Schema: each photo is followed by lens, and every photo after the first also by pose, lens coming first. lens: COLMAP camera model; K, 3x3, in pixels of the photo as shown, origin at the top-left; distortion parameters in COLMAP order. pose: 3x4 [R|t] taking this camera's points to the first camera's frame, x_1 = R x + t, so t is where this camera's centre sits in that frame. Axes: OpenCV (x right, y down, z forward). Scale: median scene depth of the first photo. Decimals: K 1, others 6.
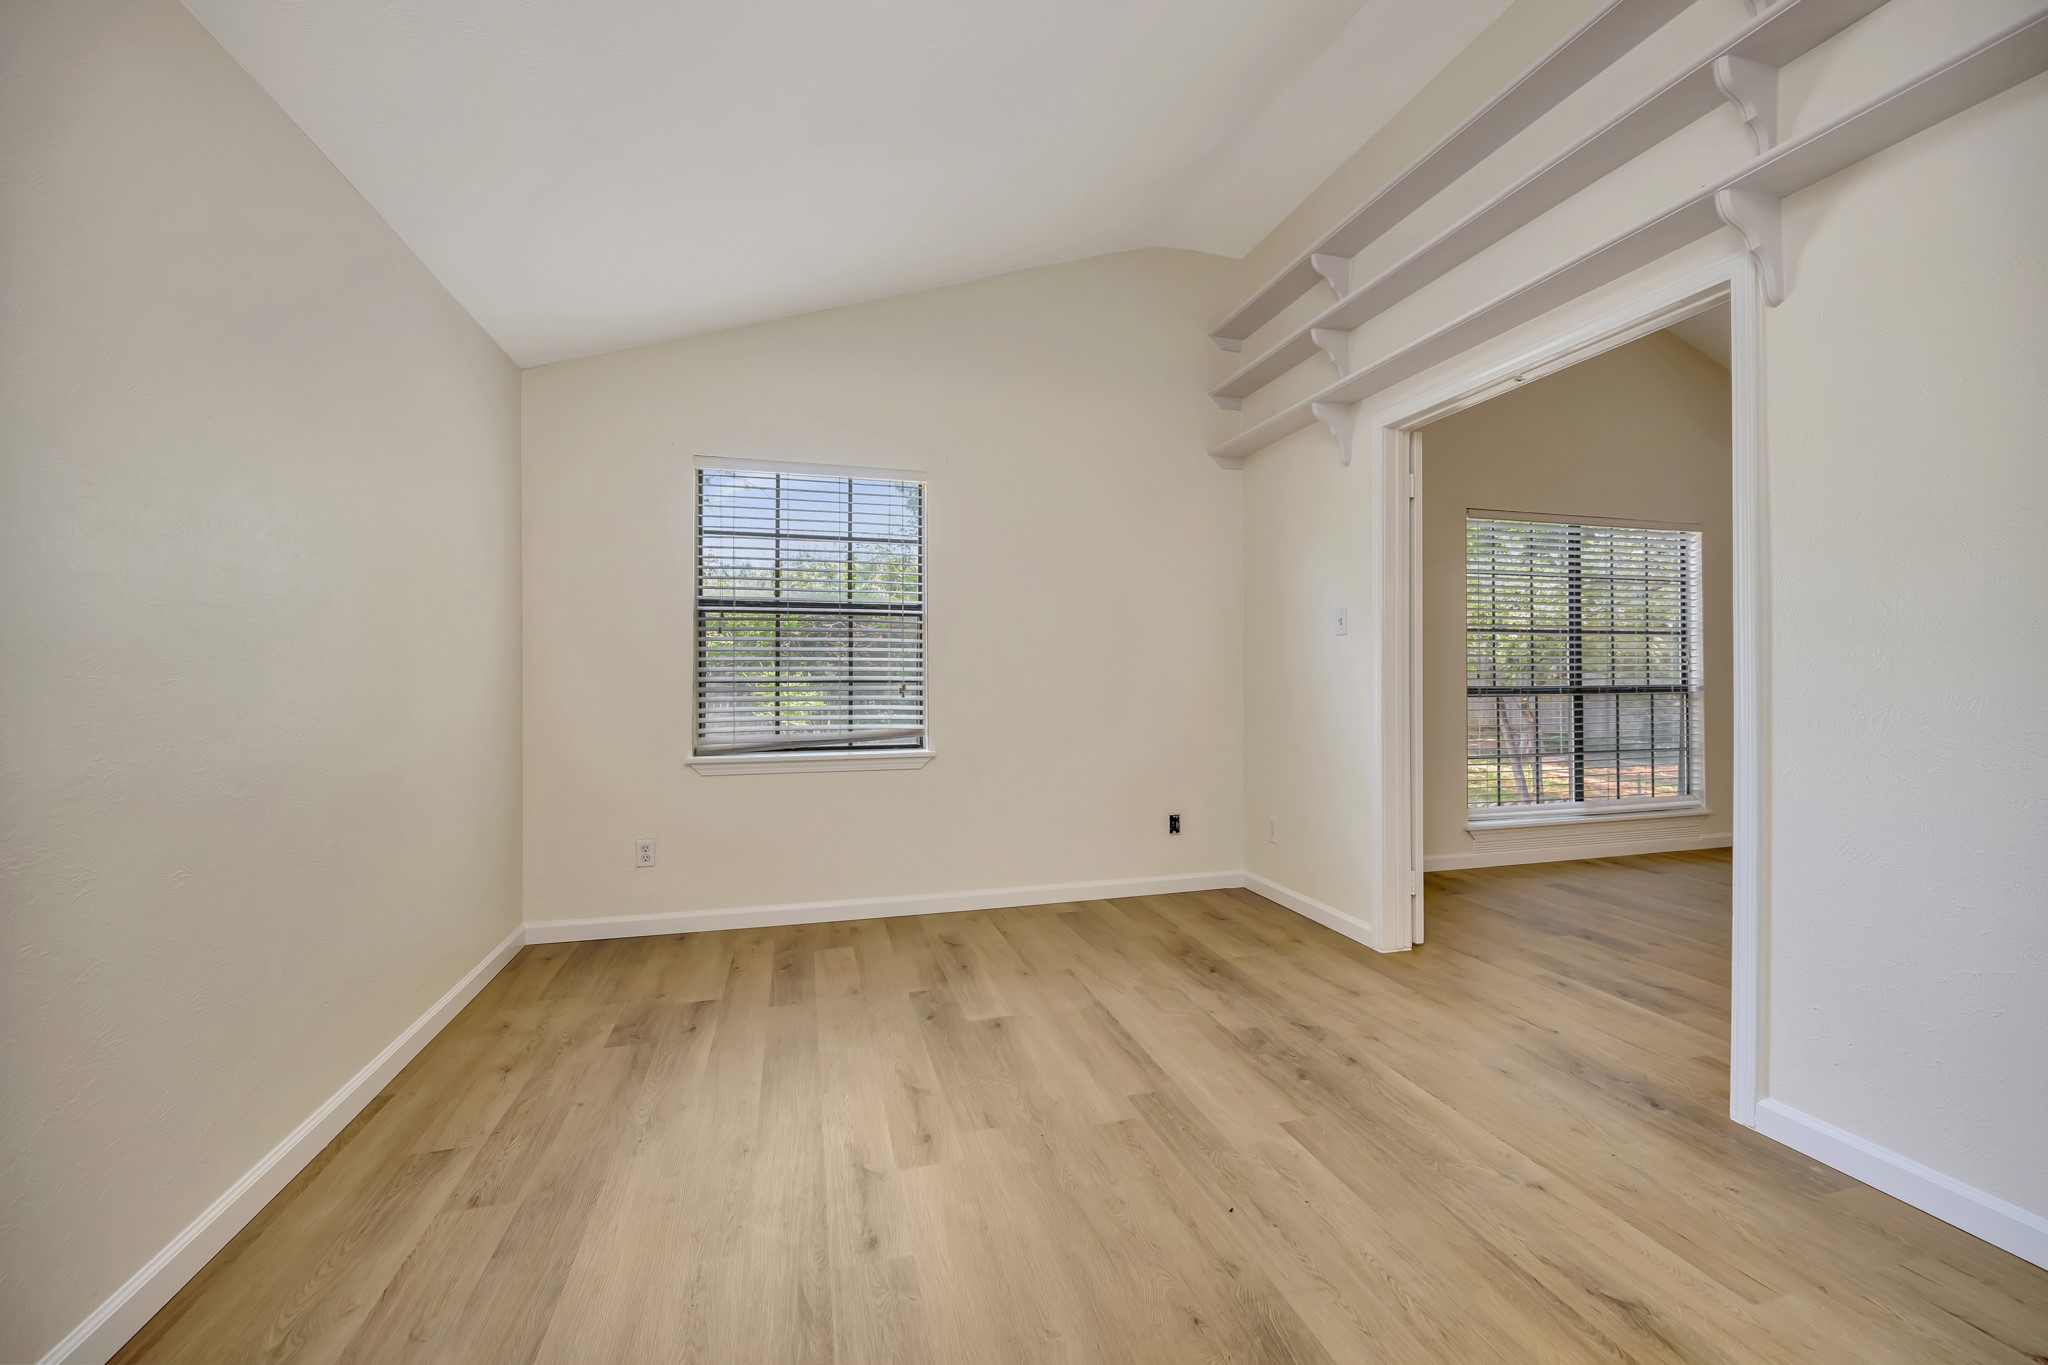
lens RADIAL K [[812.9, 0, 1027.1], [0, 812.9, 663.3], [0, 0, 1]] dist [-0.001234, 0.000229]
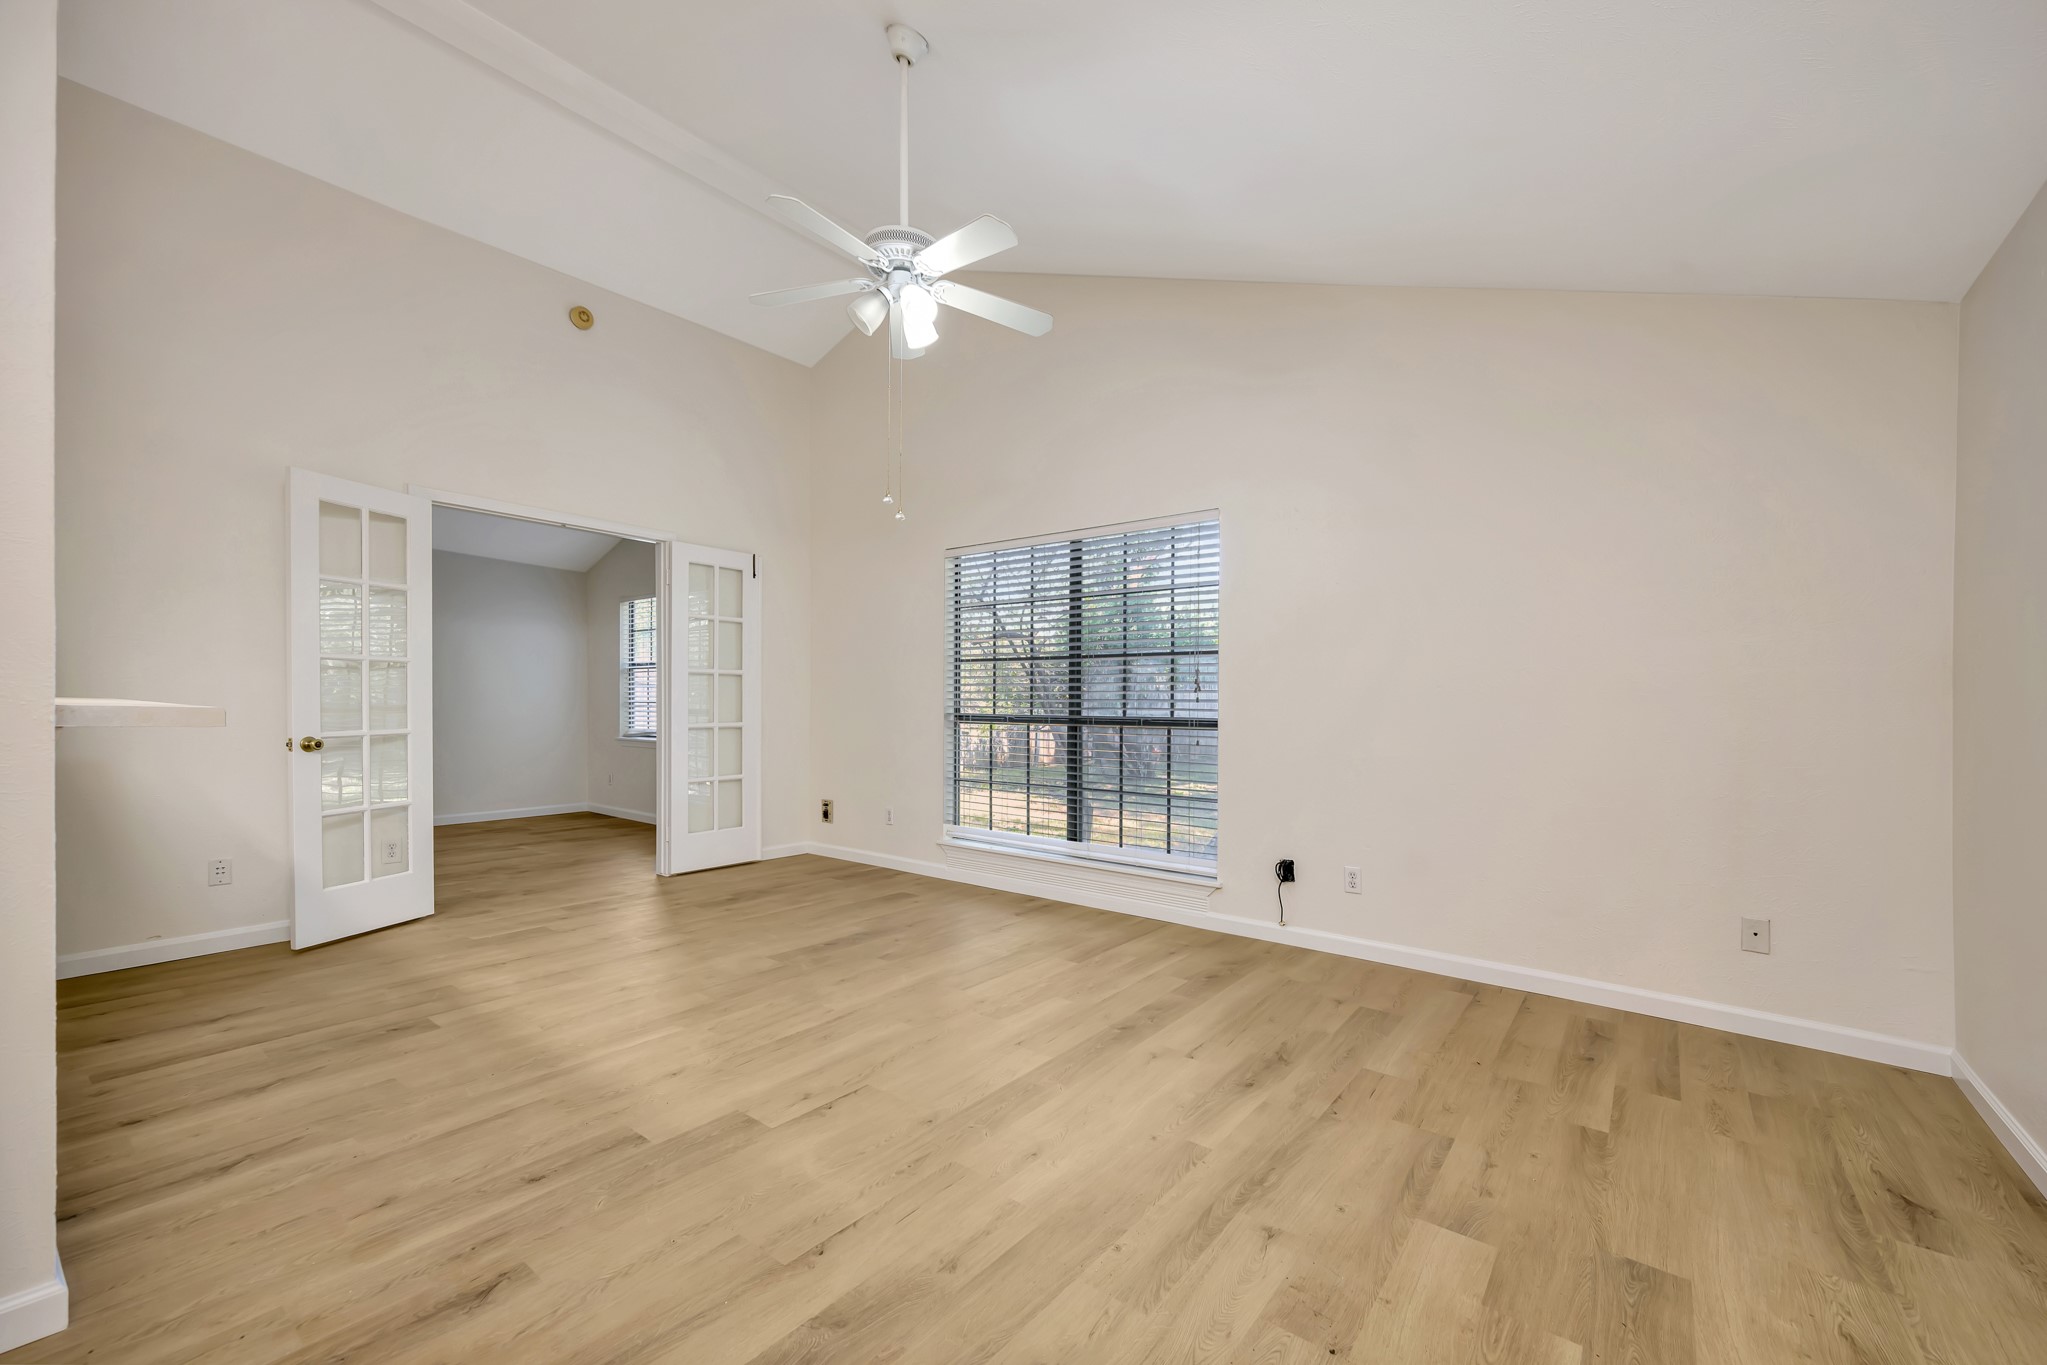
lens RADIAL K [[812.5, 0, 1022.5], [0, 812.5, 710.7], [0, 0, 1]] dist [-0.001234, 0.000229]
pose [[0.595305, 0.011756, -0.803414, 1.247462], [-0.000552, 0.999899, 0.014222, 0.008020], [0.803499, -0.008023, 0.595251, 0.367548]]
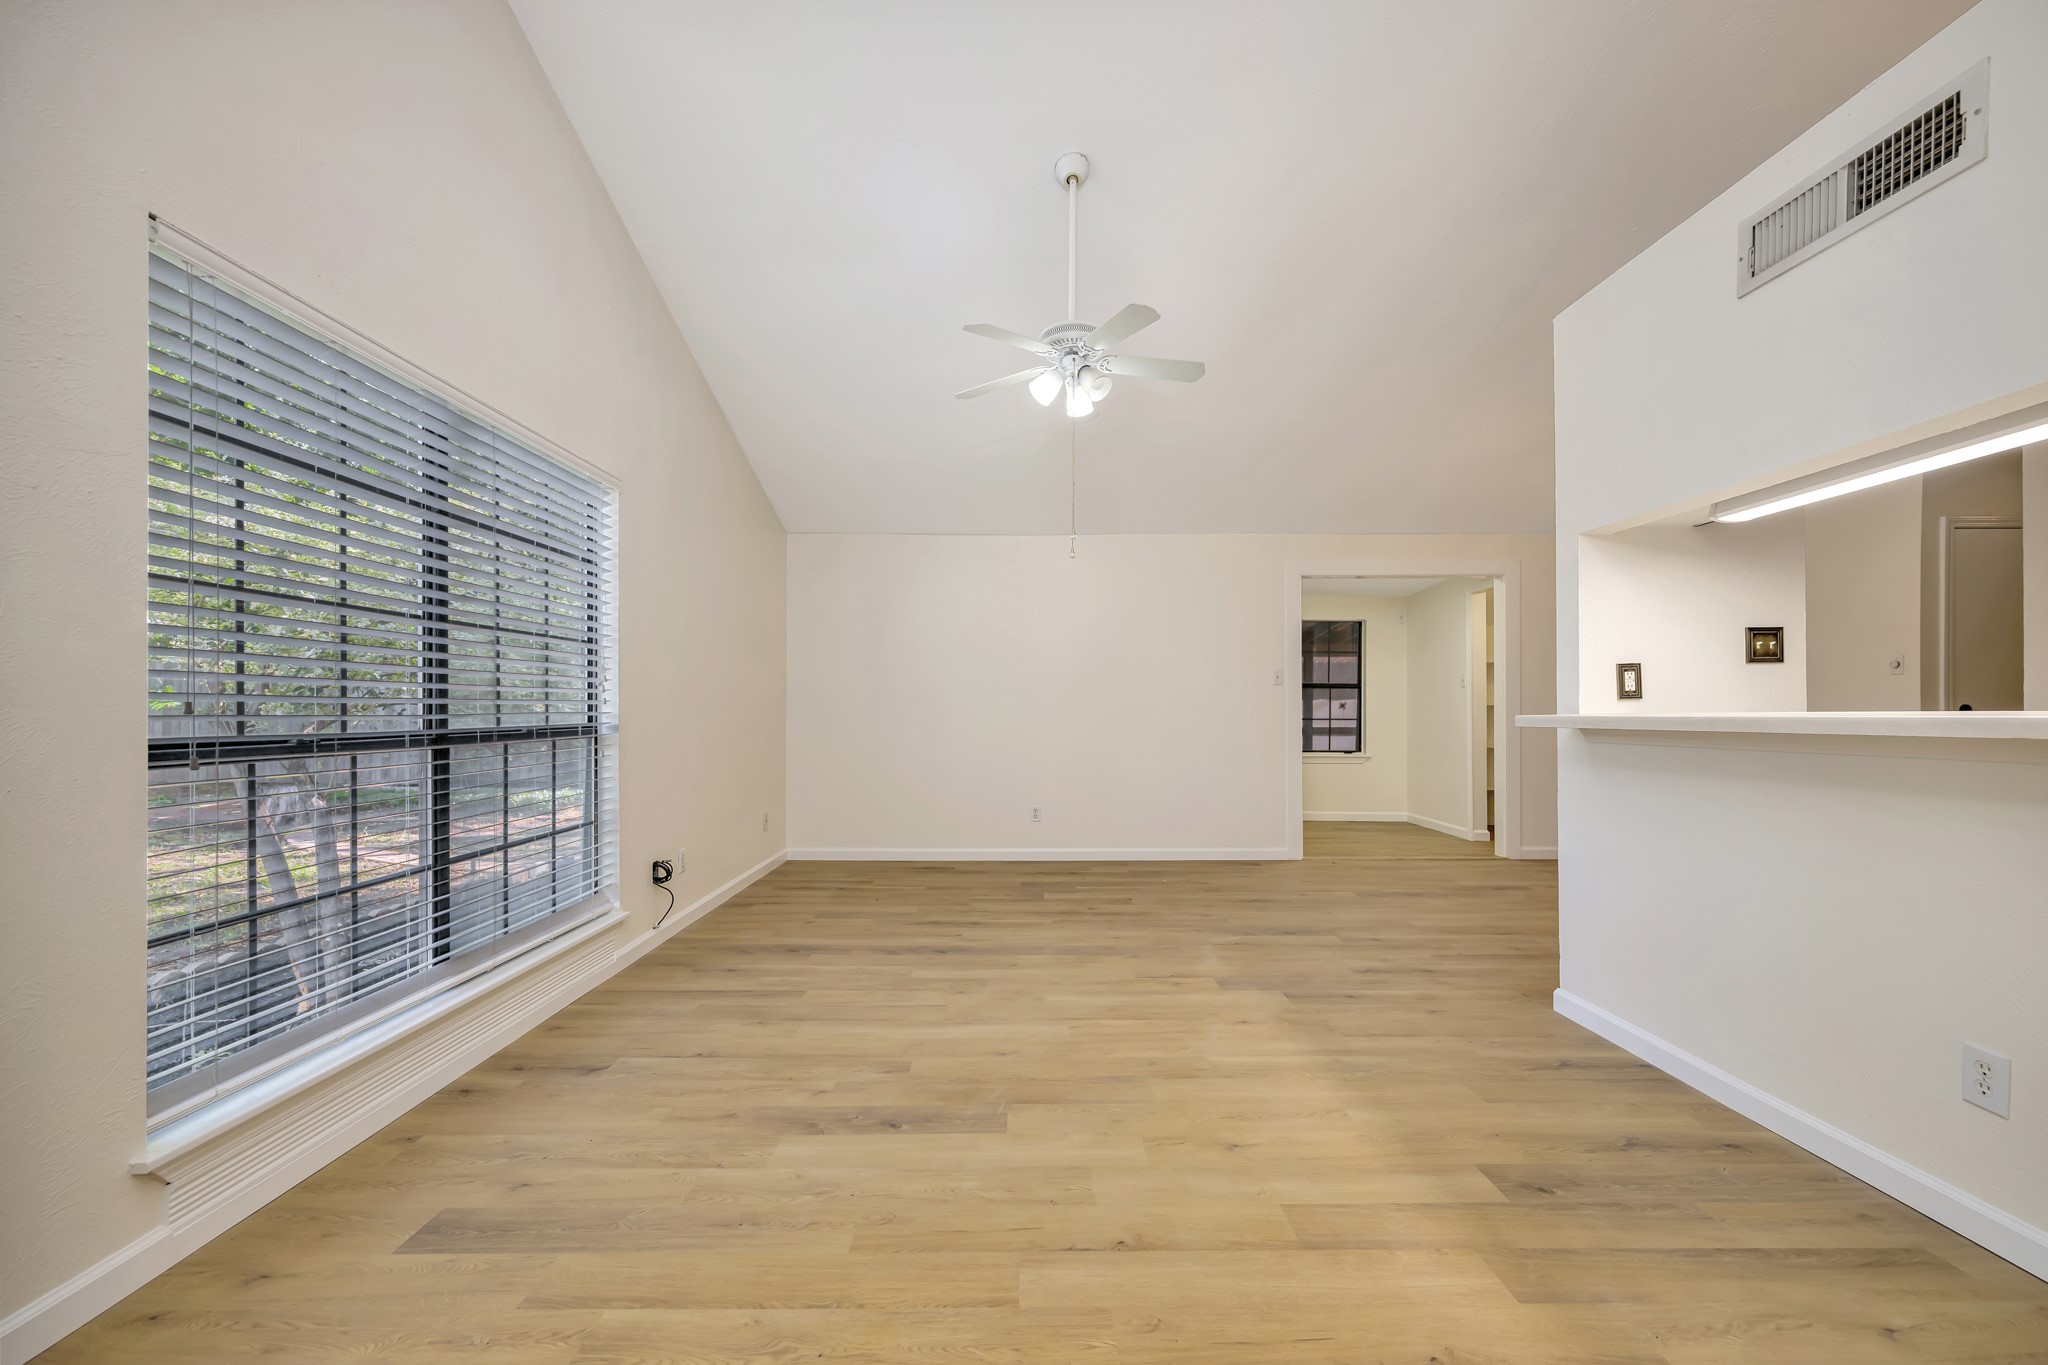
lens RADIAL K [[812.9, 0, 1024.1], [0, 812.9, 707.7], [0, 0, 1]] dist [-0.001234, 0.000229]
pose [[0.266149, 0.002571, 0.963929, 0.265749], [-0.013855, 0.999903, 0.001158, 0.008248], [-0.963832, -0.013663, 0.266159, 0.473207]]
